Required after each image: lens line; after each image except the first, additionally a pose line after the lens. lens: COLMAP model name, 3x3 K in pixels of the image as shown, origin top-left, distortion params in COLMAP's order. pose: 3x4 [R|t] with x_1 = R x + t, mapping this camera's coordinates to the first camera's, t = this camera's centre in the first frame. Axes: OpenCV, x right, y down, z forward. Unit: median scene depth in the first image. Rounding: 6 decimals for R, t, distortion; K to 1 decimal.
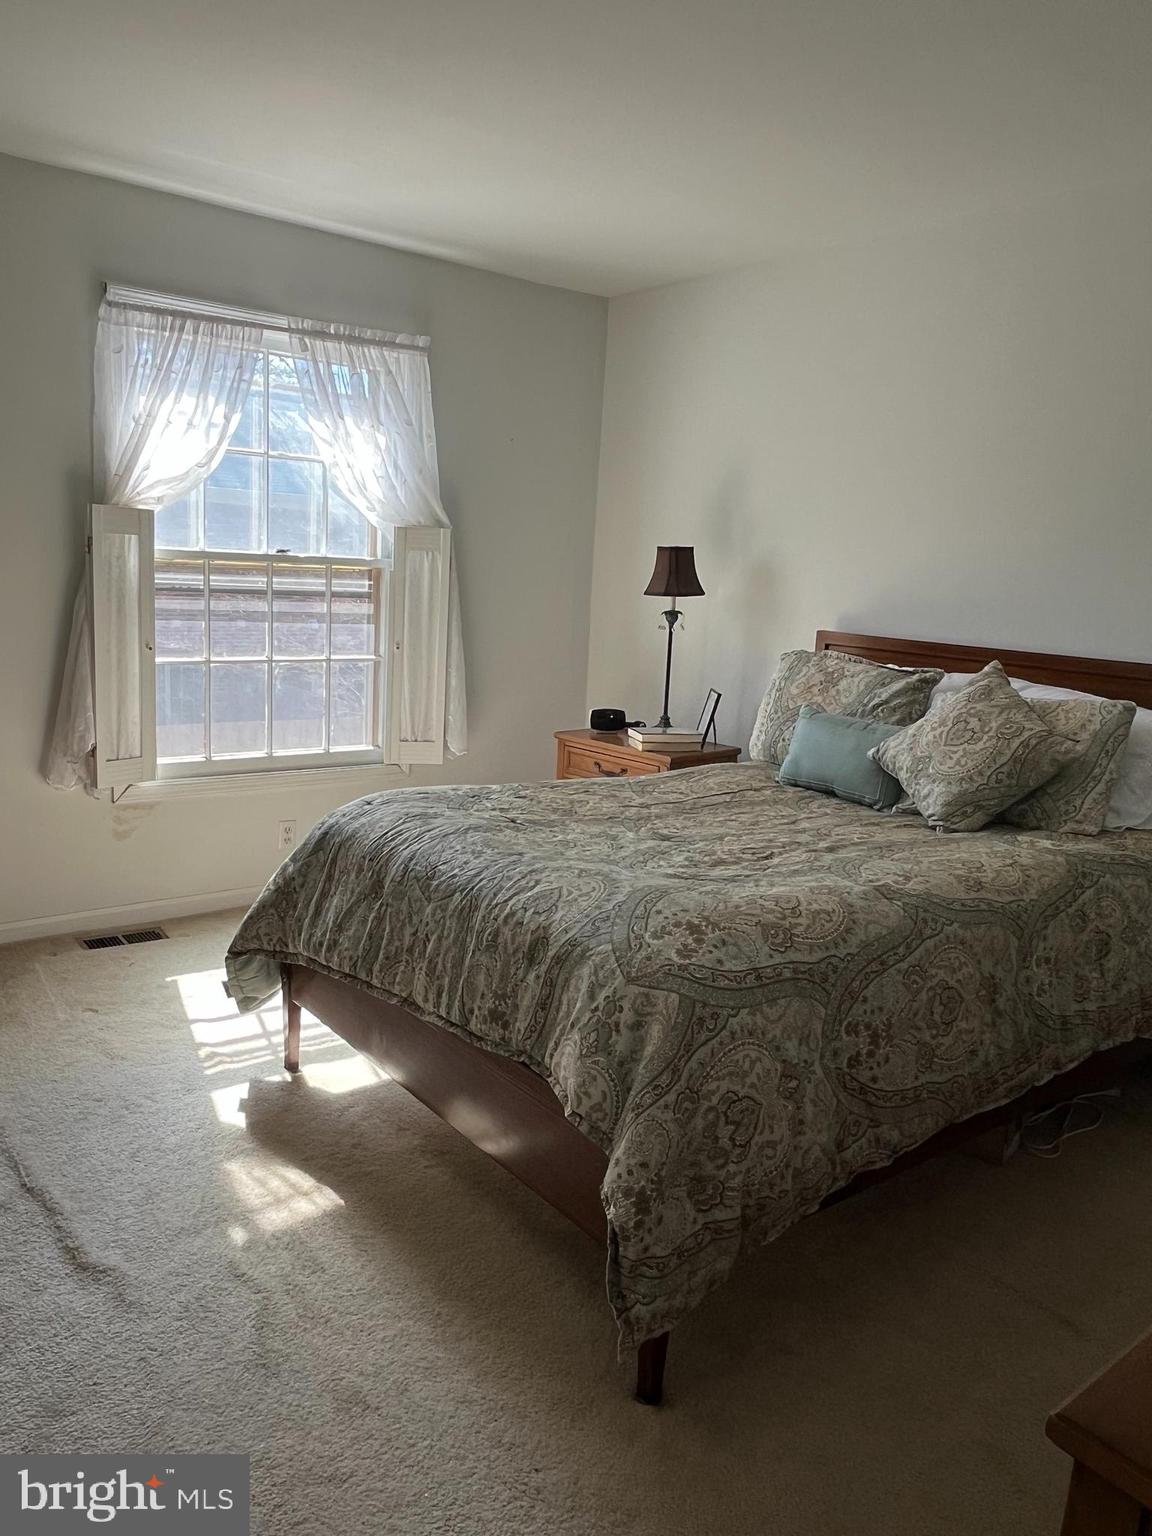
lens RADIAL K [[1143.7, 0, 576.0], [0, 1143.7, 768.0], [0, 0, 1]] dist [-0.004834, -0.001760]
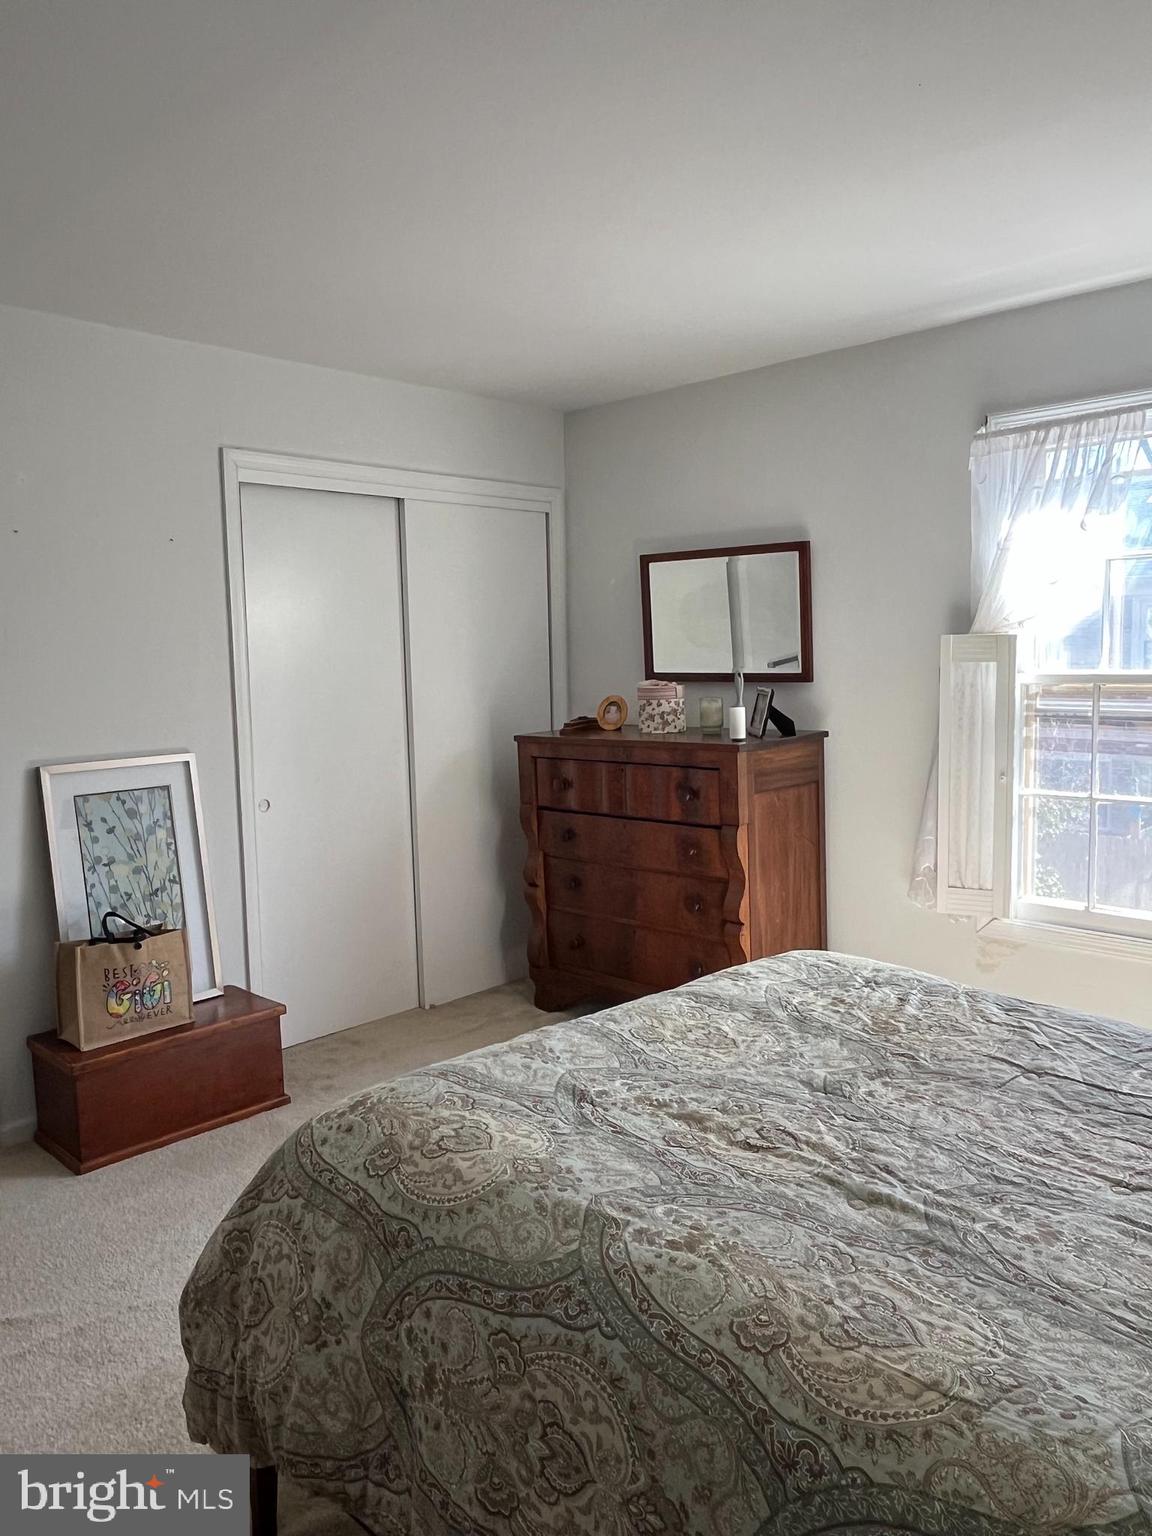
lens RADIAL K [[1143.7, 0, 576.0], [0, 1143.7, 768.0], [0, 0, 1]] dist [-0.004834, -0.001760]
pose [[0.100998, 0.051500, -0.993553, 0.860304], [-0.143620, 0.988954, 0.036662, -0.156100], [0.984466, 0.138992, 0.107279, 0.875932]]
